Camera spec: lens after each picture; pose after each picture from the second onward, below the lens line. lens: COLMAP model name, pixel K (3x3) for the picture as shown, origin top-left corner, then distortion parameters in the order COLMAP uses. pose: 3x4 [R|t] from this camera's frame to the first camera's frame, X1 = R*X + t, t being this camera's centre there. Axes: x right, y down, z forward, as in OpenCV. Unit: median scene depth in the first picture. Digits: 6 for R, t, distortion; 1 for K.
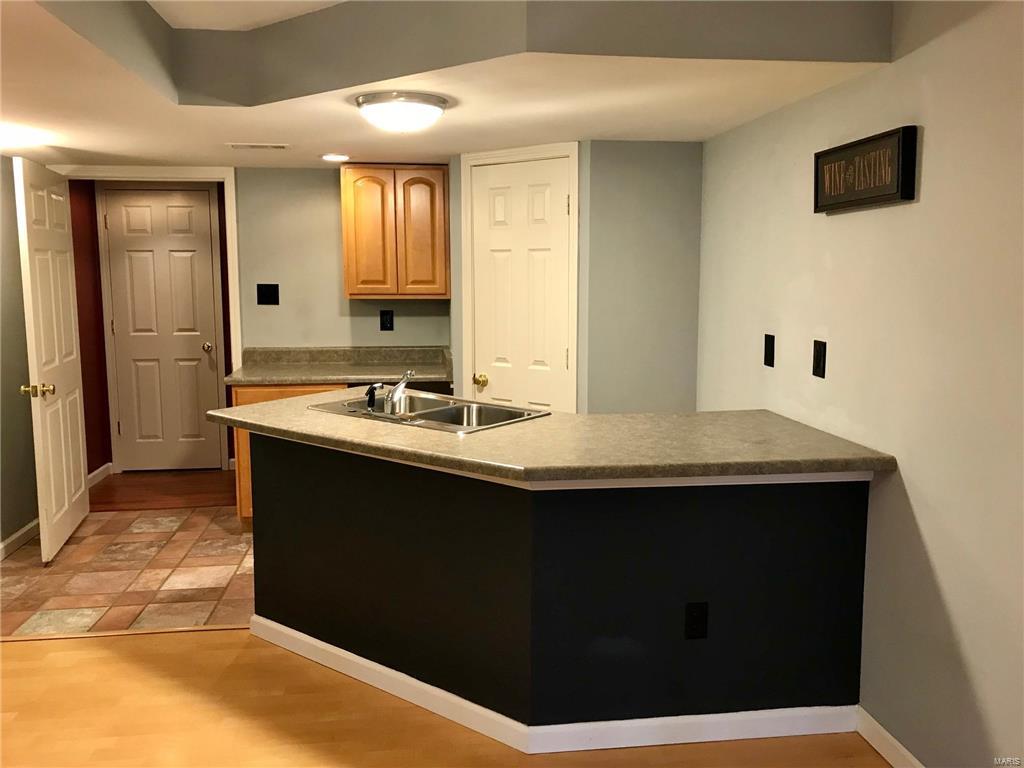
lens RADIAL K [[839.4, 0, 514.7], [0, 839.4, 370.6], [0, 0, 1]] dist [0.050494, -0.061599]
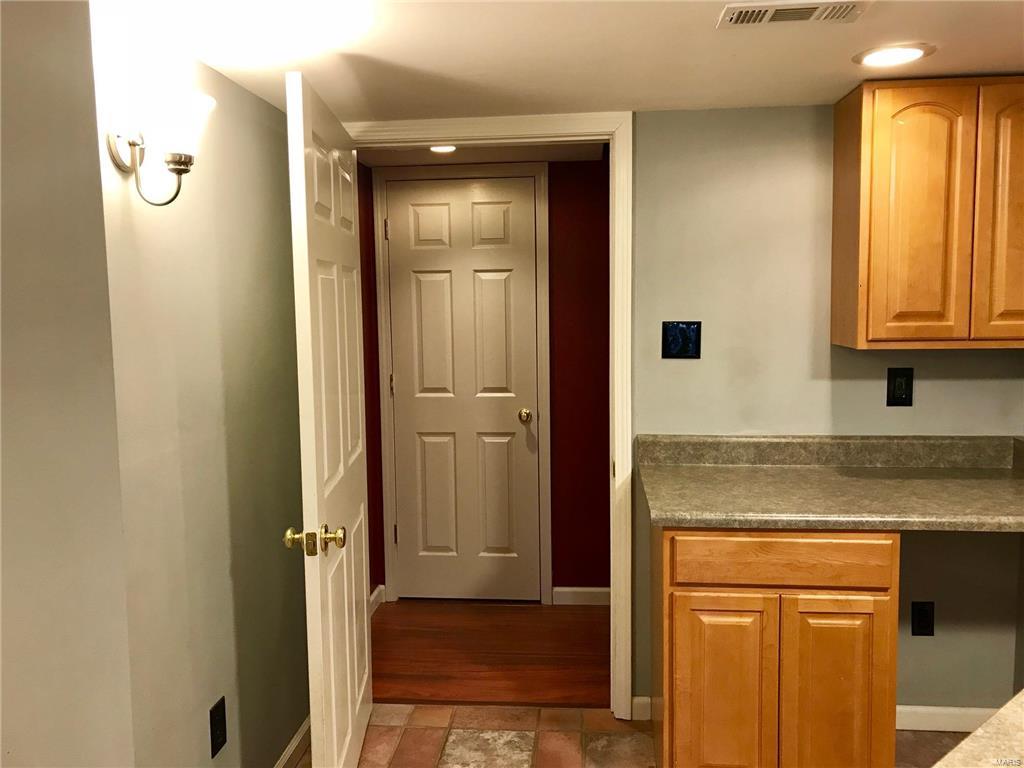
lens RADIAL K [[817.7, 0, 516.4], [0, 817.7, 372.7], [0, 0, 1]] dist [0.126989, -0.170462]
pose [[0.978236, 0.005518, -0.207421, -0.279624], [-0.011114, 0.999605, -0.025823, -0.052446], [0.207197, 0.027566, 0.977911, 0.438849]]
